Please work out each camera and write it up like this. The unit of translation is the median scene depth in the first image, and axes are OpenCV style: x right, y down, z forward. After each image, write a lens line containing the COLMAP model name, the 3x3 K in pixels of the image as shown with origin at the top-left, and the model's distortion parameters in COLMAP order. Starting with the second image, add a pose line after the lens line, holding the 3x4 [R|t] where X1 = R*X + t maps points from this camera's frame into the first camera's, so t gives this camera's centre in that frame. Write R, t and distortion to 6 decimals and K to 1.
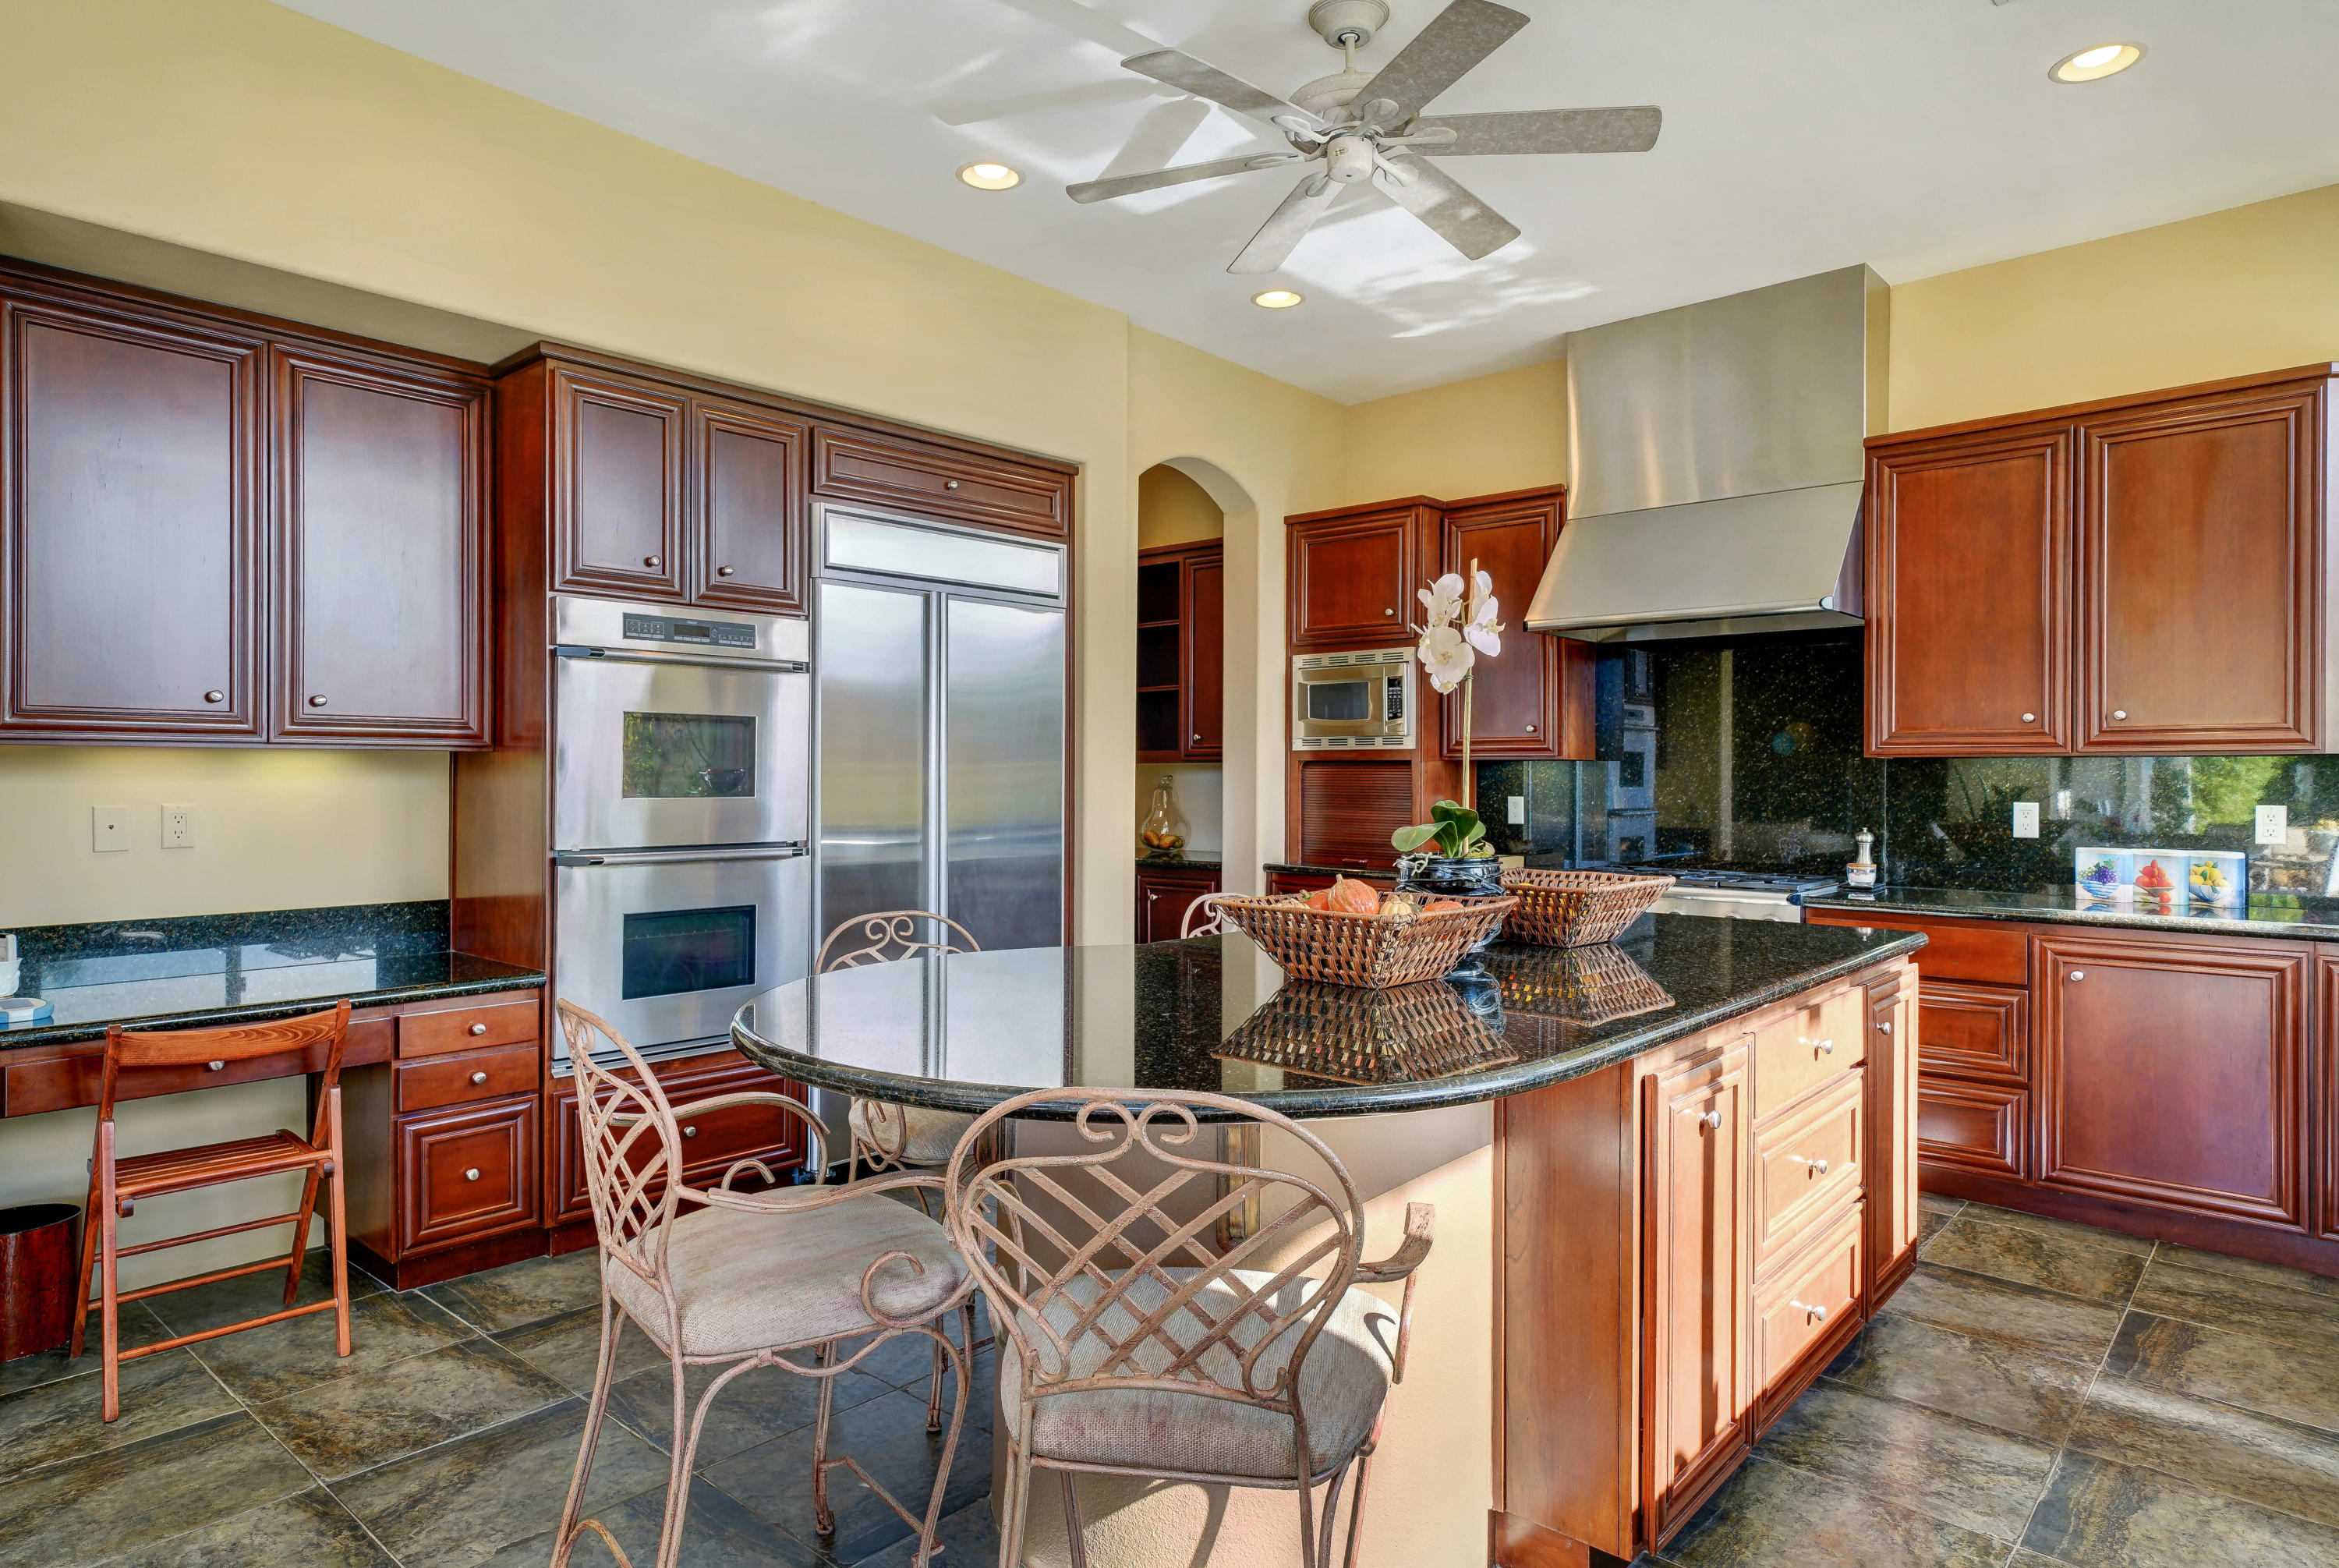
lens RADIAL K [[1321.6, 0, 1164.4], [0, 1321.6, 780.5], [0, 0, 1]] dist [0.005247, 0.003078]
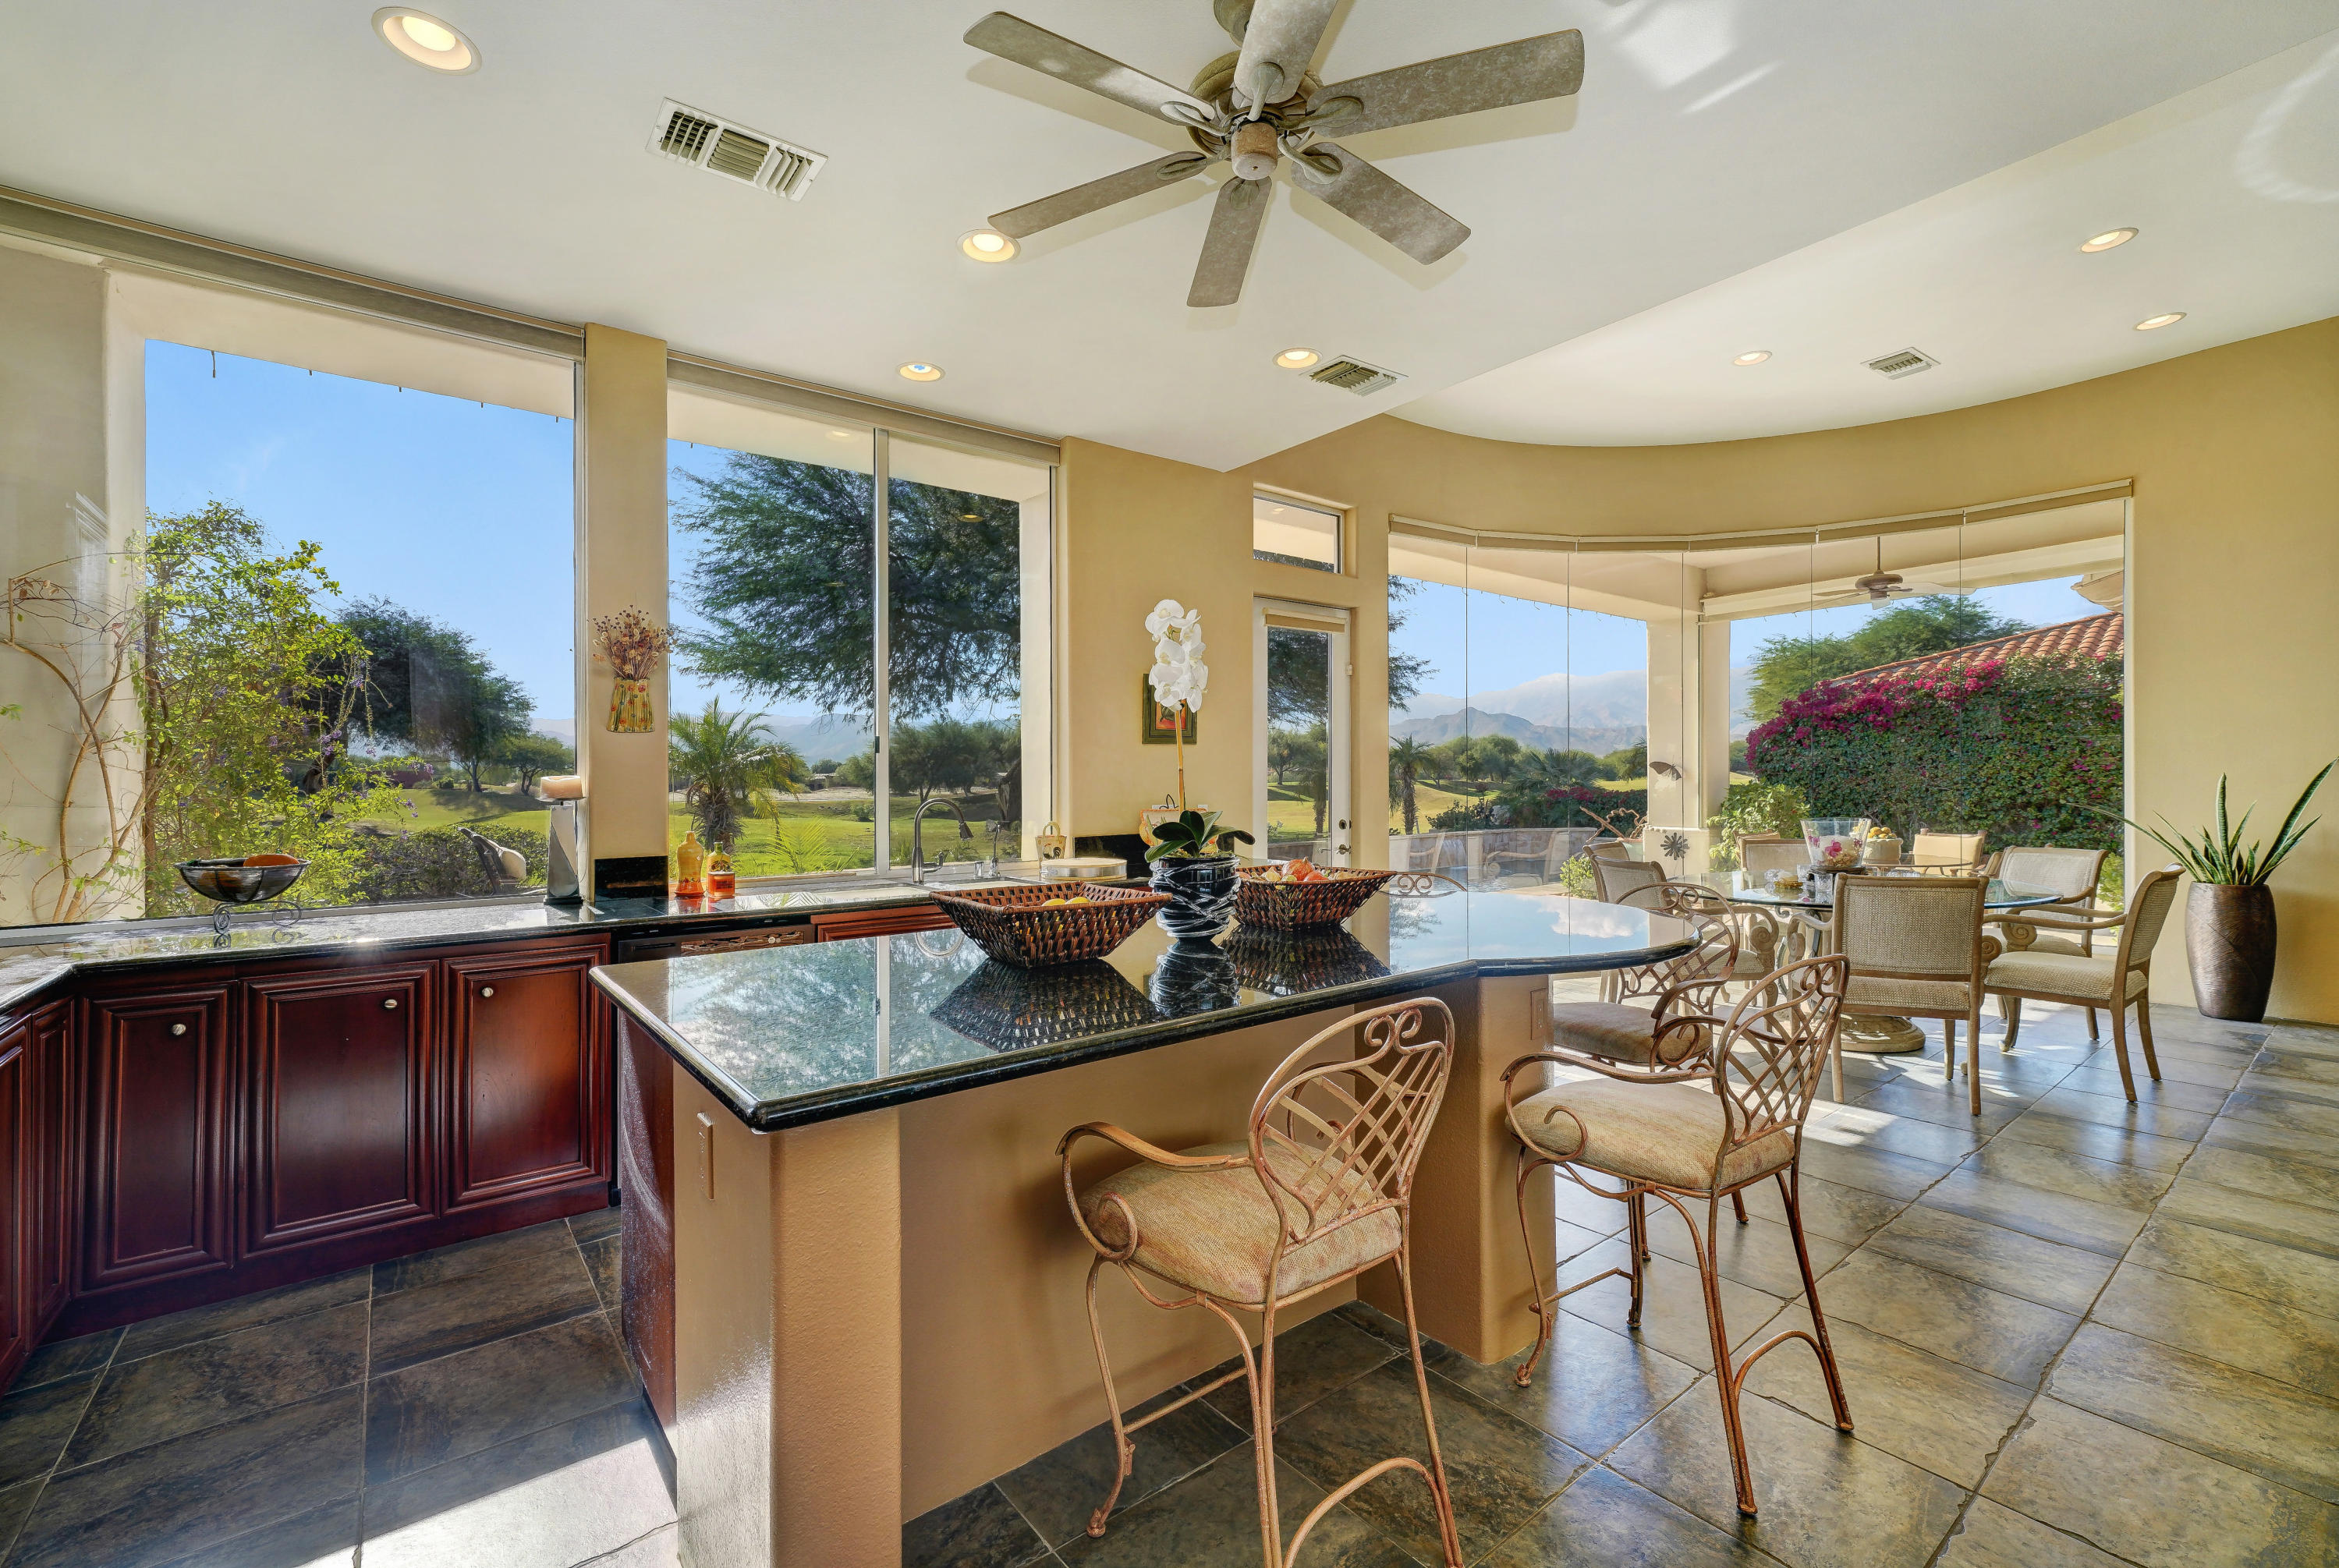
lens RADIAL K [[1035.0, 0, 1176.9], [0, 1035.0, 773.1], [0, 0, 1]] dist [0.003822, 0.001172]
pose [[-0.985028, 0.012000, 0.171975, 0.046123], [0.010687, 0.999906, -0.008562, -0.002903], [-0.172062, -0.006596, -0.985064, 1.320351]]
